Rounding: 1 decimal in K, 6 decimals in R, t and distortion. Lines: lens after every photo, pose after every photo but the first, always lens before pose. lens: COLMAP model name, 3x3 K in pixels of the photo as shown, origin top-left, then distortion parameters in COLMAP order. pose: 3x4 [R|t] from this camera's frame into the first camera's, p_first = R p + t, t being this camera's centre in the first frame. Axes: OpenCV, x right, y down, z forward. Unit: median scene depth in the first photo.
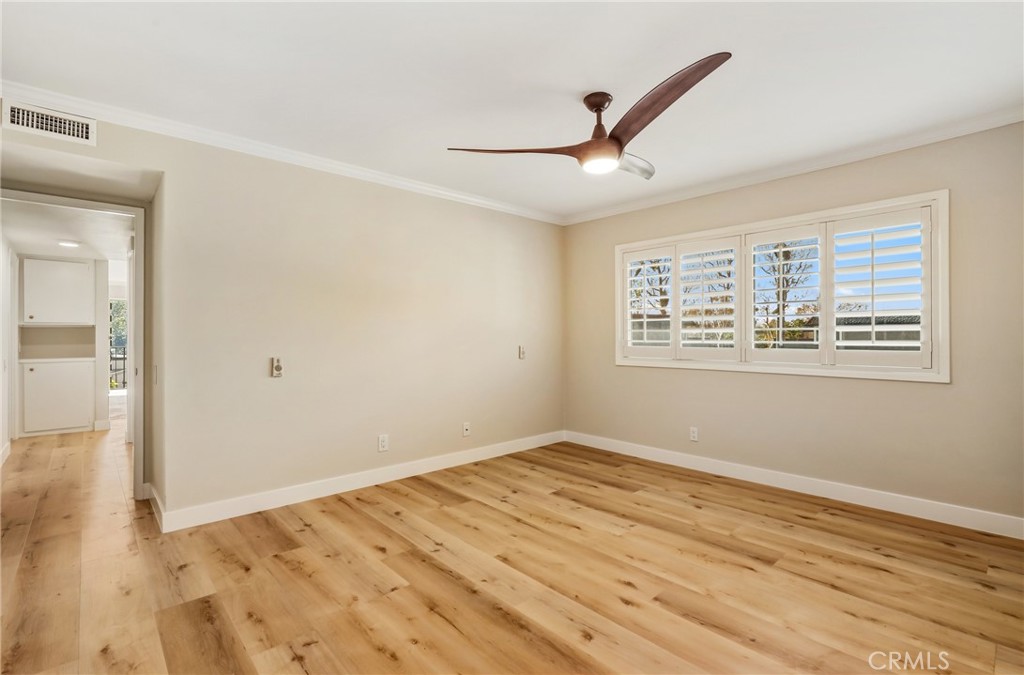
lens RADIAL K [[470.6, 0, 517.4], [0, 470.6, 337.5], [0, 0, 1]] dist [0.002411, -0.000054]
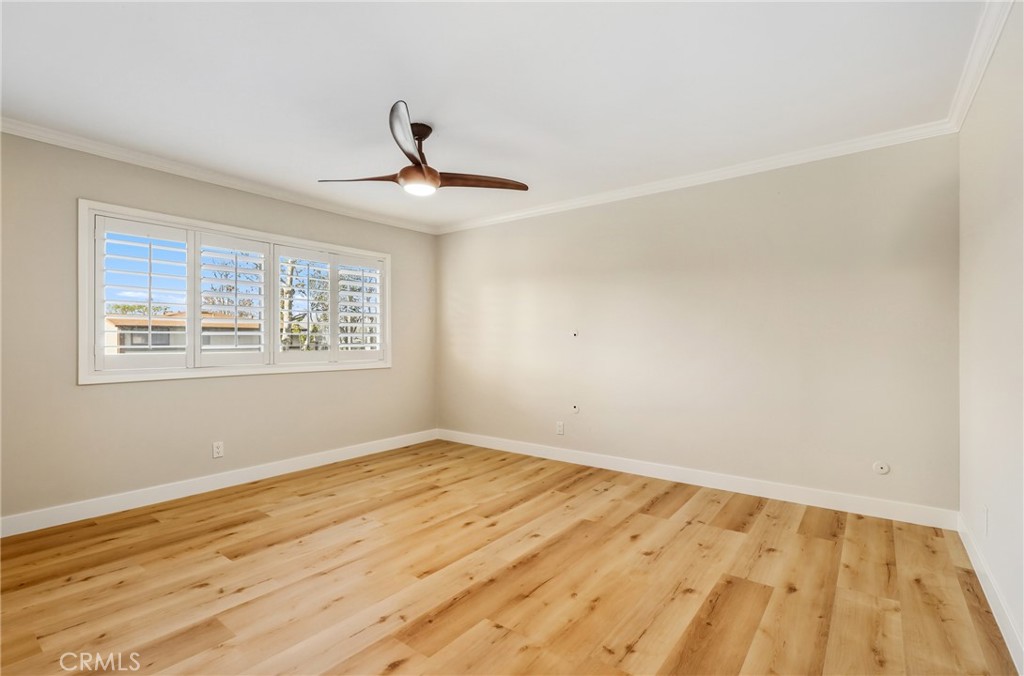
lens RADIAL K [[470.6, 0, 517.8], [0, 470.6, 341.0], [0, 0, 1]] dist [0.002411, -0.000054]
pose [[-0.177803, 0.002402, 0.984063, -0.770162], [0.003524, 0.999992, -0.001804, 0.004032], [-0.984060, 0.003147, -0.177810, 0.762129]]
